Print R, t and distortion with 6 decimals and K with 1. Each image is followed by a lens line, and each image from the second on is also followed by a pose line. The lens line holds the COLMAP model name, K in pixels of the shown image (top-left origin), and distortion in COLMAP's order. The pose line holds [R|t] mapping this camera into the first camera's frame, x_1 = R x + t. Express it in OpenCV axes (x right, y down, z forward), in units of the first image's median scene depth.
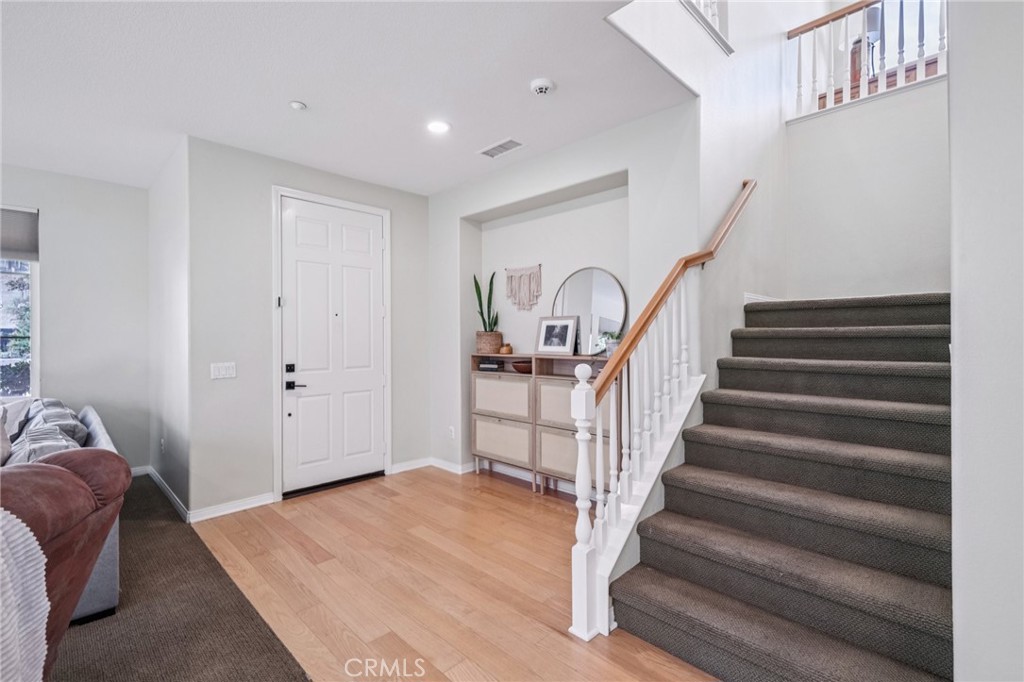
lens RADIAL K [[455.9, 0, 512.2], [0, 455.9, 338.5], [0, 0, 1]] dist [-0.000795, -0.000373]
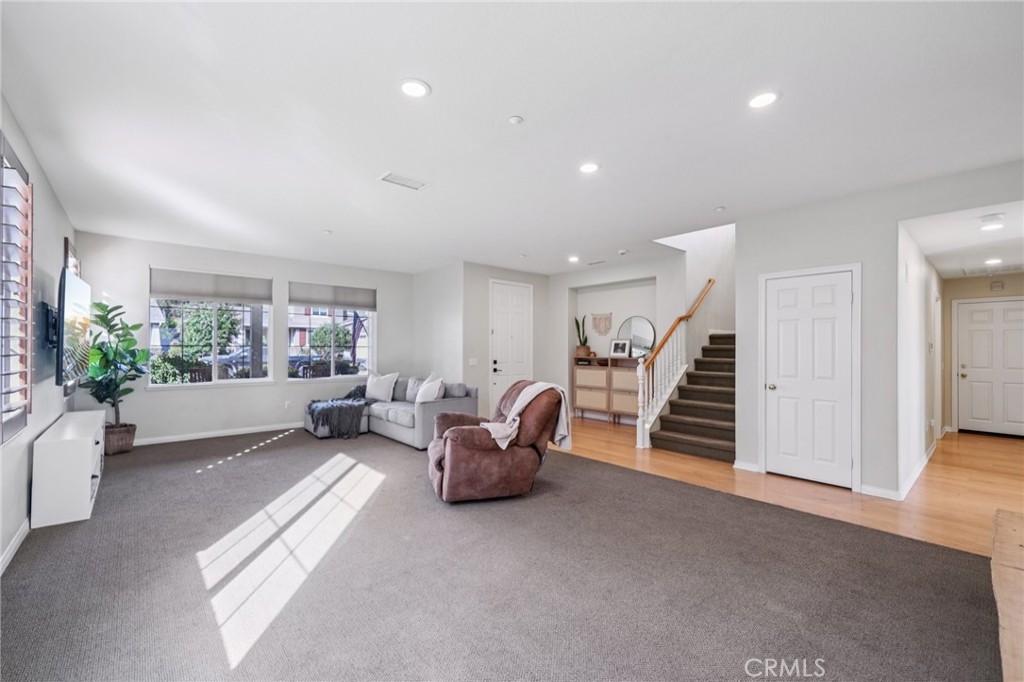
lens RADIAL K [[429.7, 0, 504.8], [0, 429.7, 347.2], [0, 0, 1]] dist [0.008280, 0.000484]
pose [[0.996991, 0.007559, -0.077143, -0.284599], [-0.007937, 0.999958, -0.004583, 0.003164], [0.077105, 0.005181, 0.997009, -1.031625]]
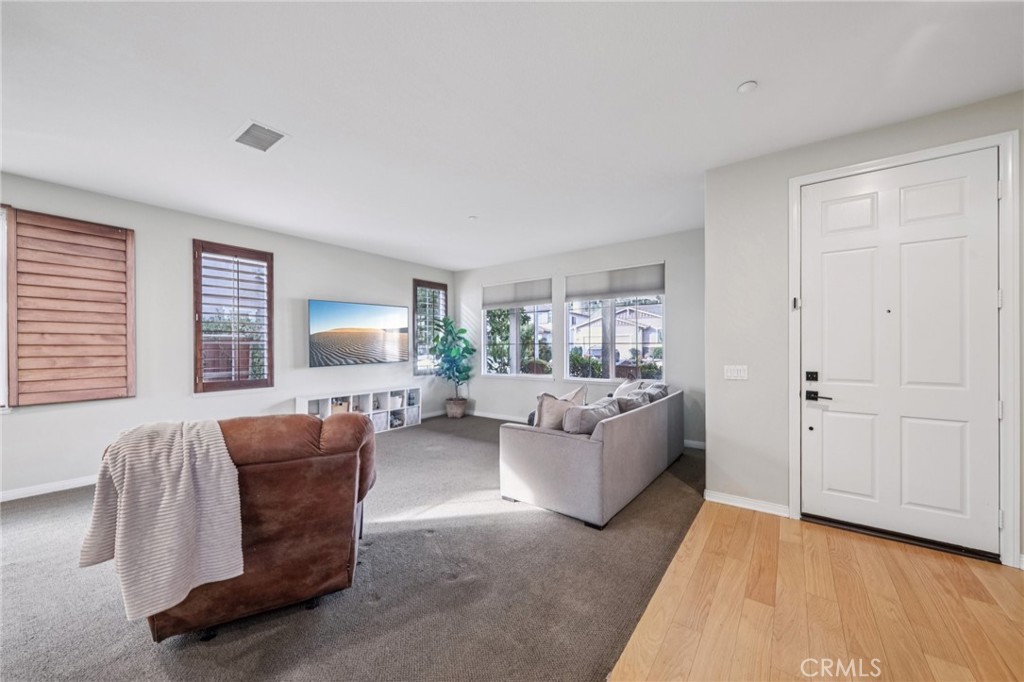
lens RADIAL K [[373.2, 0, 506.0], [0, 373.2, 348.6], [0, 0, 1]] dist [0.000104, -0.000130]
pose [[0.127151, 0.008576, -0.991846, 0.157978], [-0.002326, 0.999962, 0.008348, 0.006574], [0.991881, 0.001246, 0.127167, 0.315642]]
